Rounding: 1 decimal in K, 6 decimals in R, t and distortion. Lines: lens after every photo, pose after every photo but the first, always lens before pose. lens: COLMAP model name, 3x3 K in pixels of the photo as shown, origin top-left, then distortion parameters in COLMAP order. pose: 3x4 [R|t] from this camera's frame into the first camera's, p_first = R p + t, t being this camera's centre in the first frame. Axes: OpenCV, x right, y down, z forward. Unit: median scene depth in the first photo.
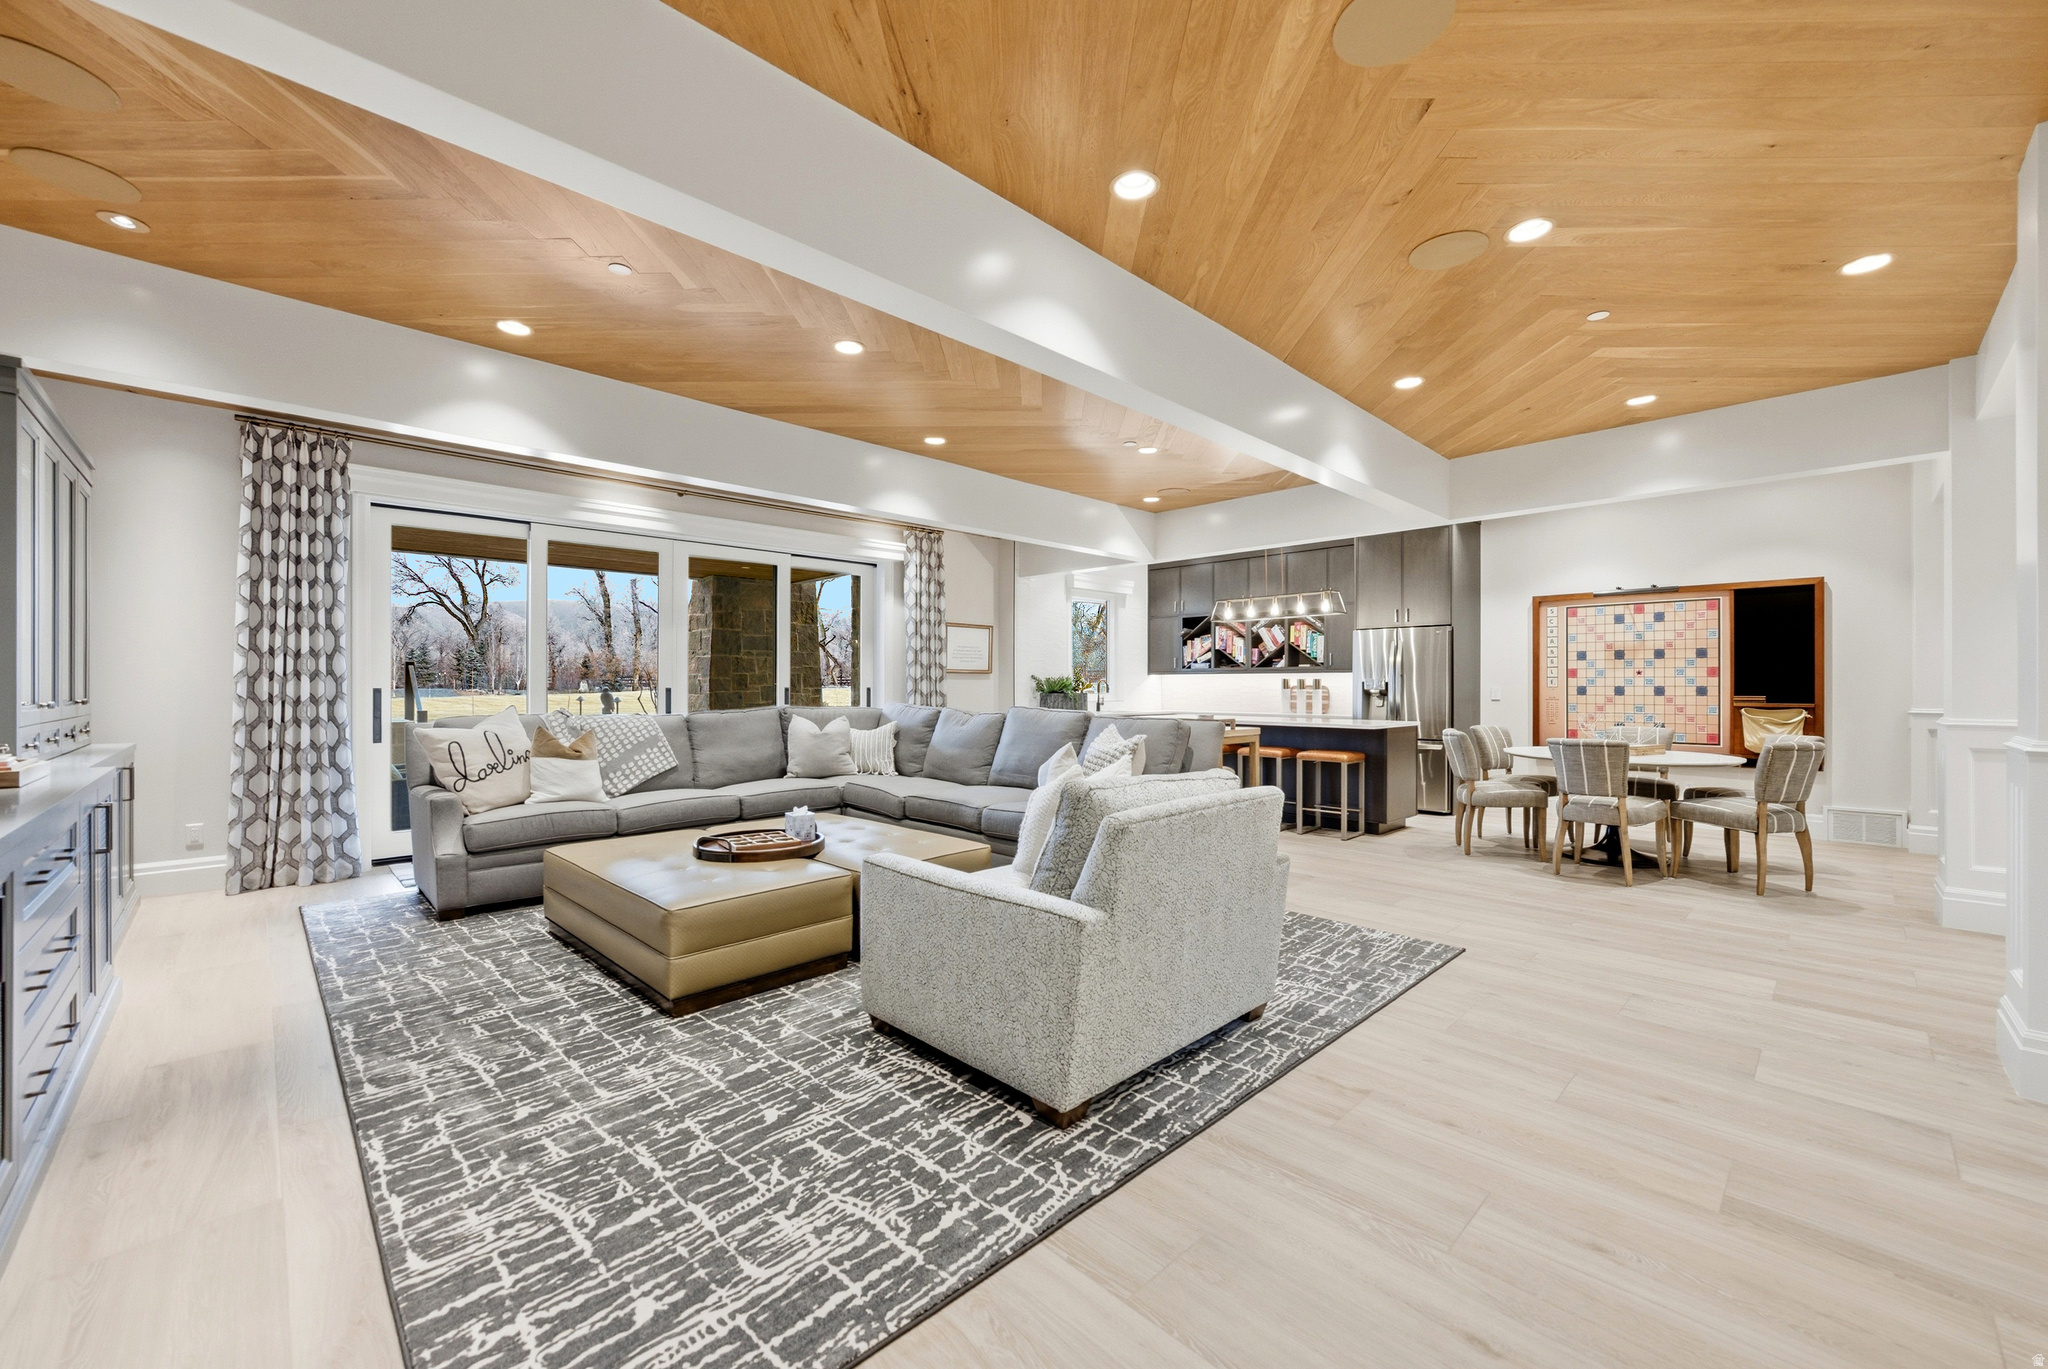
lens RADIAL K [[830.0, 0, 1025.1], [0, 830.0, 688.3], [0, 0, 1]] dist [-0.001901, 0.000378]
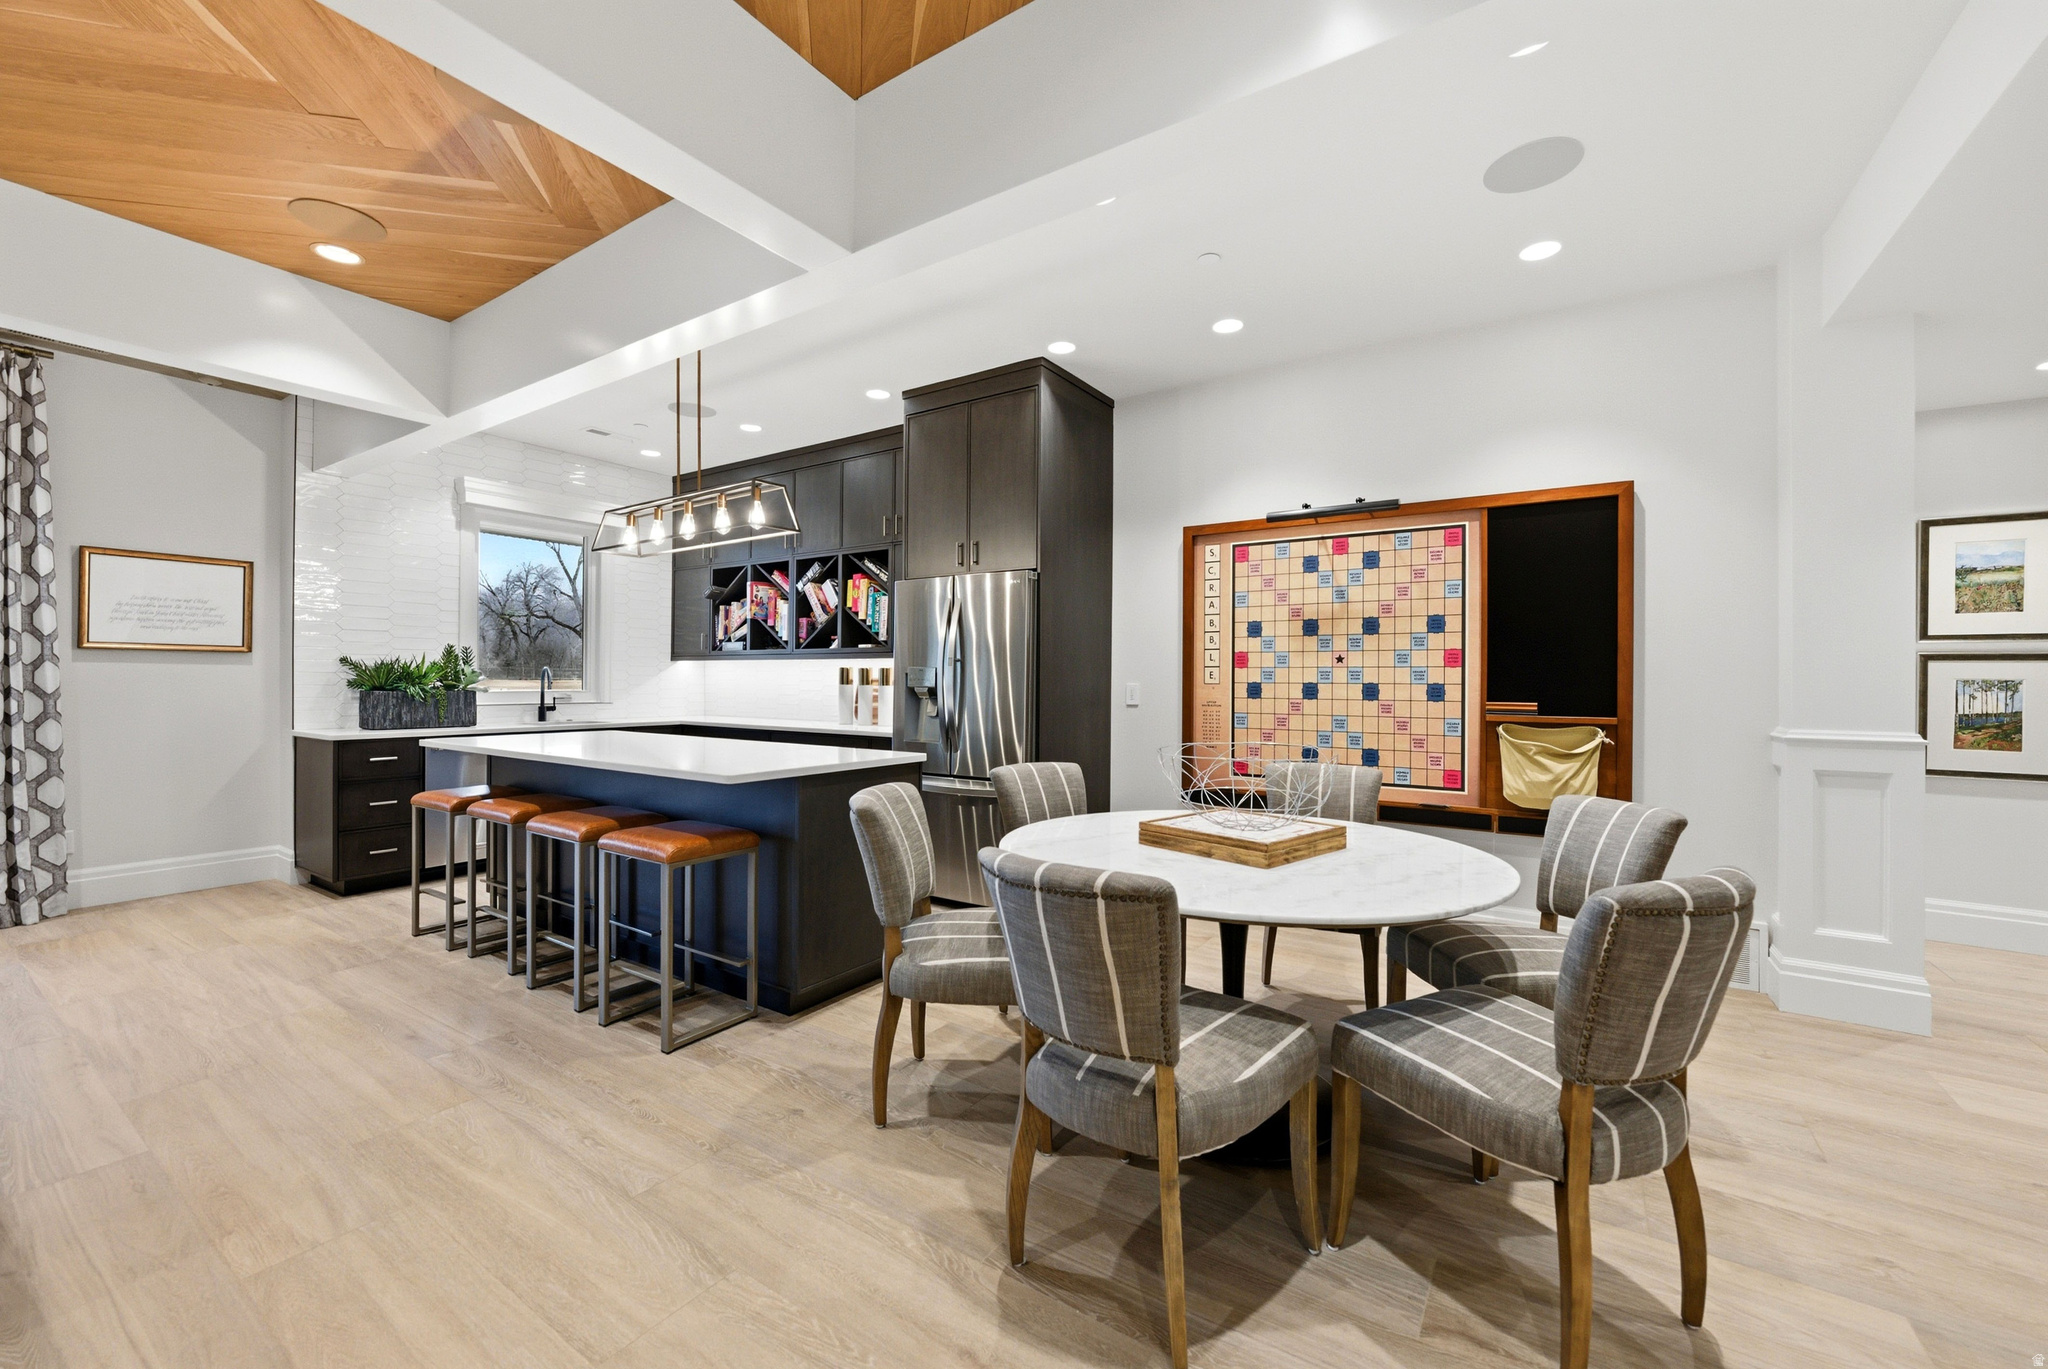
lens RADIAL K [[830.0, 0, 1021.3], [0, 830.0, 681.8], [0, 0, 1]] dist [-0.001901, 0.000378]
pose [[0.979839, 0.006715, 0.199675, 0.410335], [-0.006324, 0.999977, -0.002596, -0.000609], [-0.199688, 0.001281, 0.979859, 0.484184]]
